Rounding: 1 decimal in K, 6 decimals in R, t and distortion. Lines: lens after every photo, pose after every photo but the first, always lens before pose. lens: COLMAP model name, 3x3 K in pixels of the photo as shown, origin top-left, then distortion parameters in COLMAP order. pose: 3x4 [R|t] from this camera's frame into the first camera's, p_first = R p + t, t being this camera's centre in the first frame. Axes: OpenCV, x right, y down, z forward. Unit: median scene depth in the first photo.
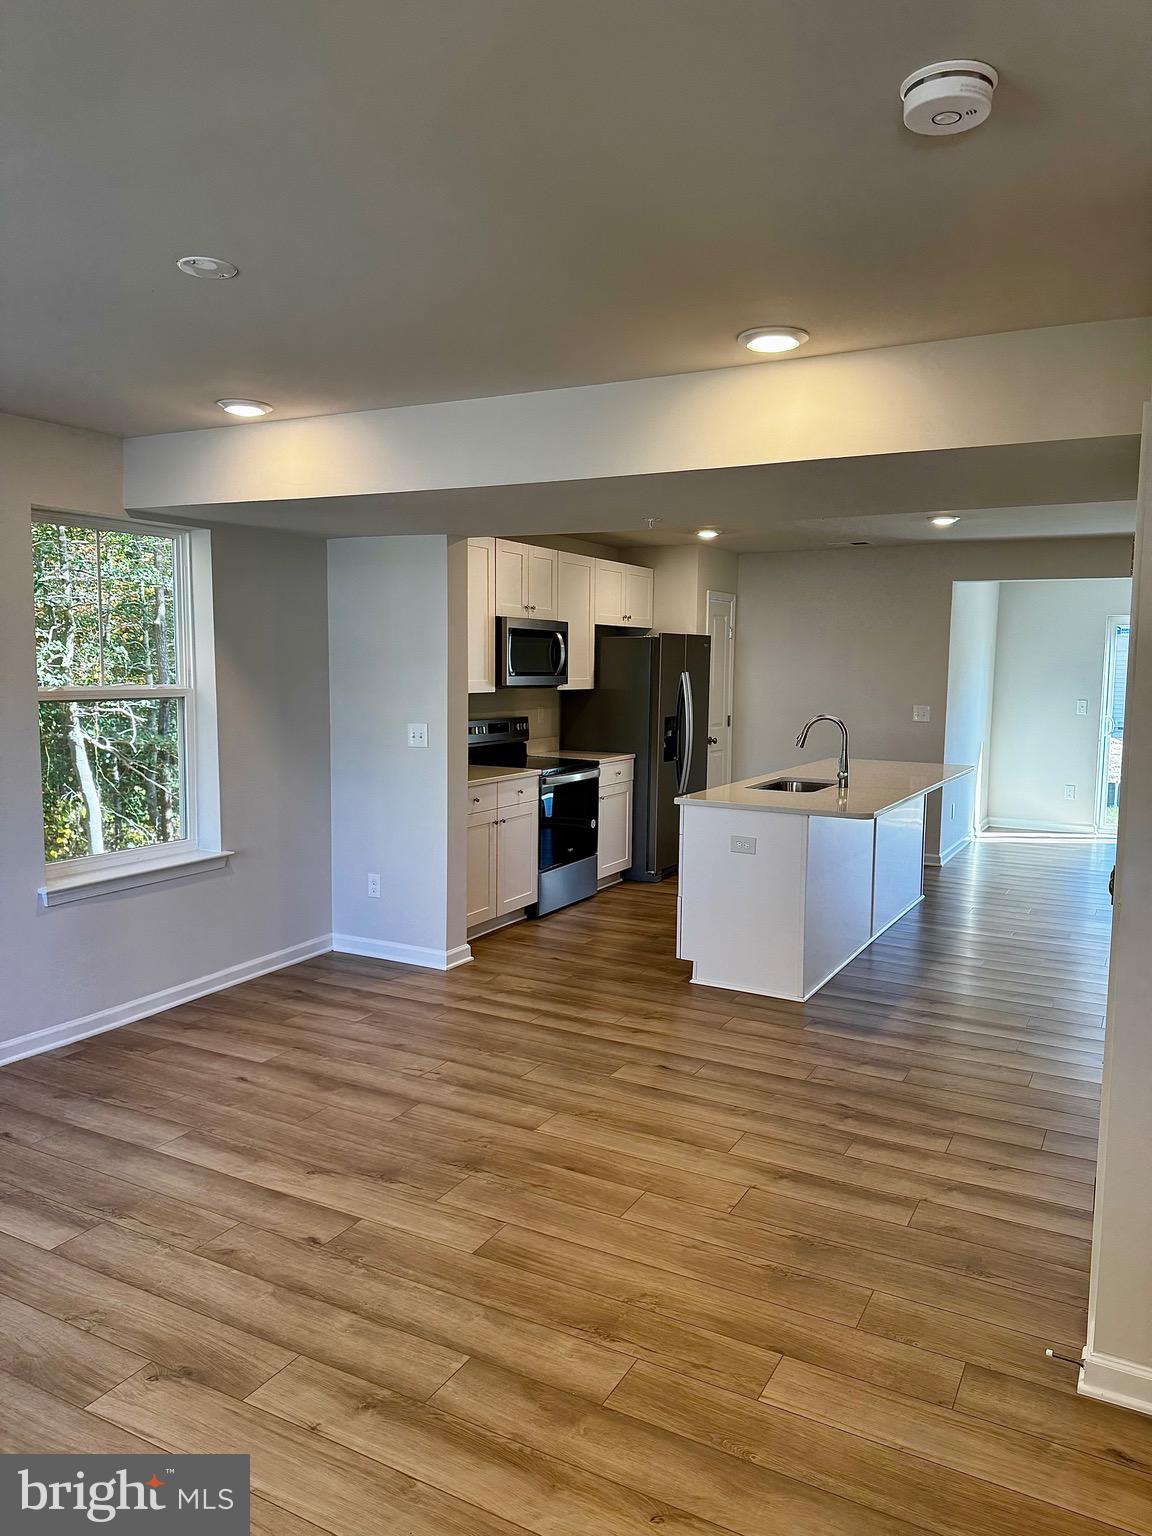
lens RADIAL K [[1101.9, 0, 579.6], [0, 1101.9, 763.5], [0, 0, 1]] dist [0.035831, -0.033833]
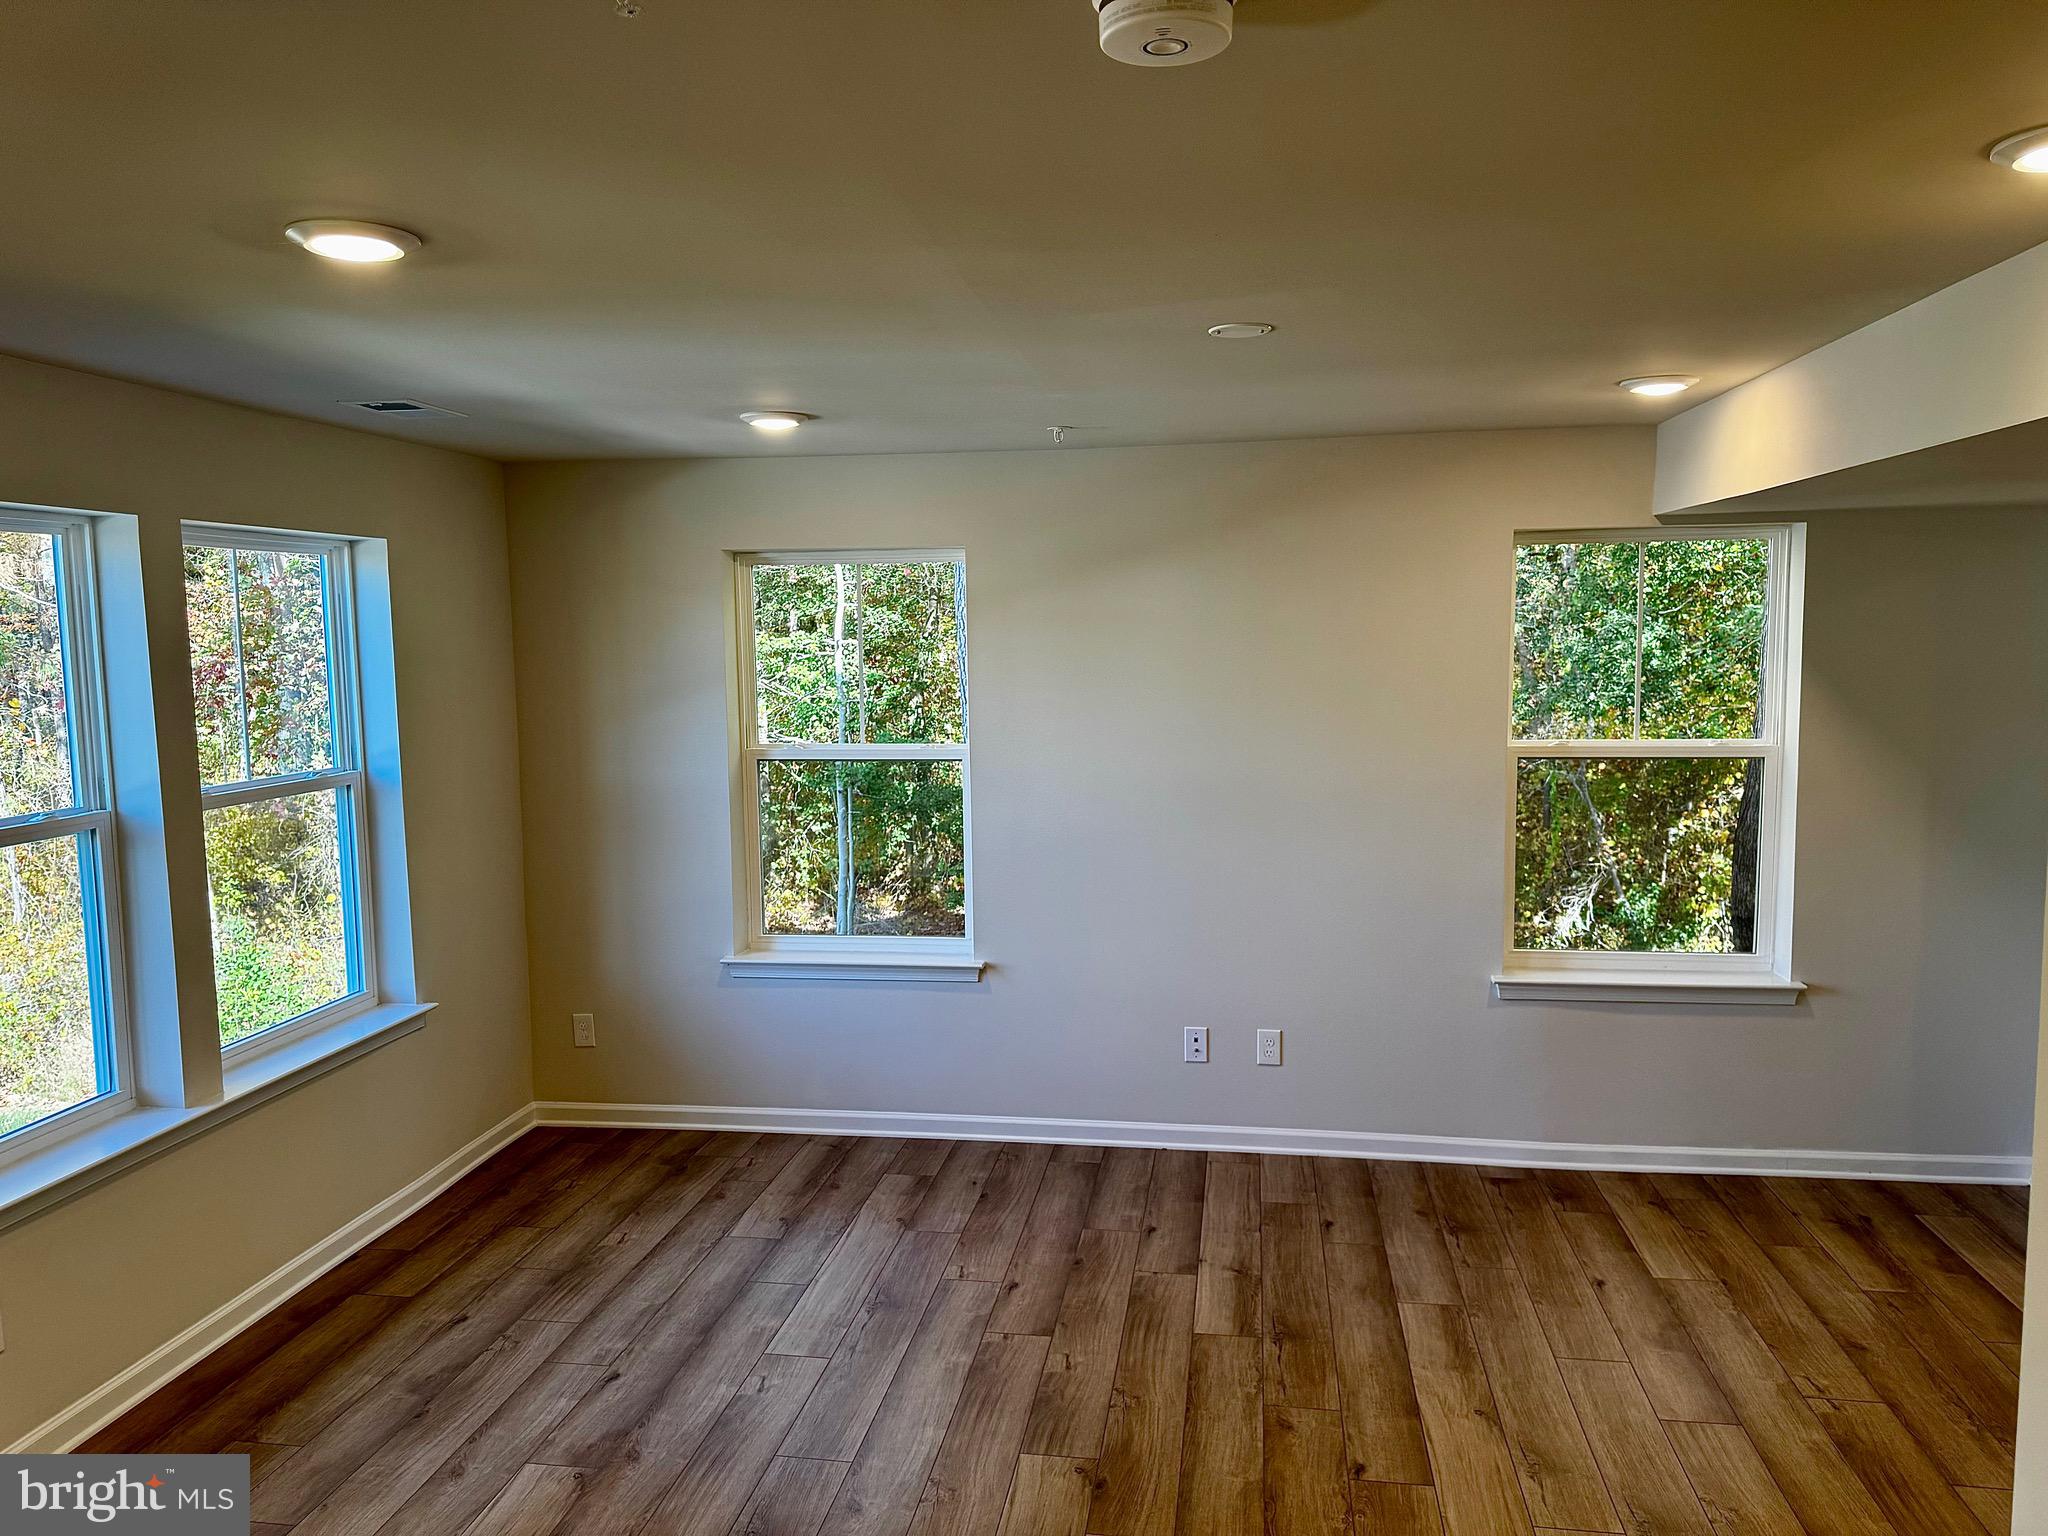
lens RADIAL K [[1465.4, 0, 1024.0], [0, 1465.4, 768.0], [0, 0, 1]] dist [0.043148, -0.044436]
pose [[0.333689, 0.075480, -0.939657, 0.390891], [-0.076371, 0.995677, 0.052859, -0.069220], [0.939585, 0.054124, 0.338011, 0.230662]]
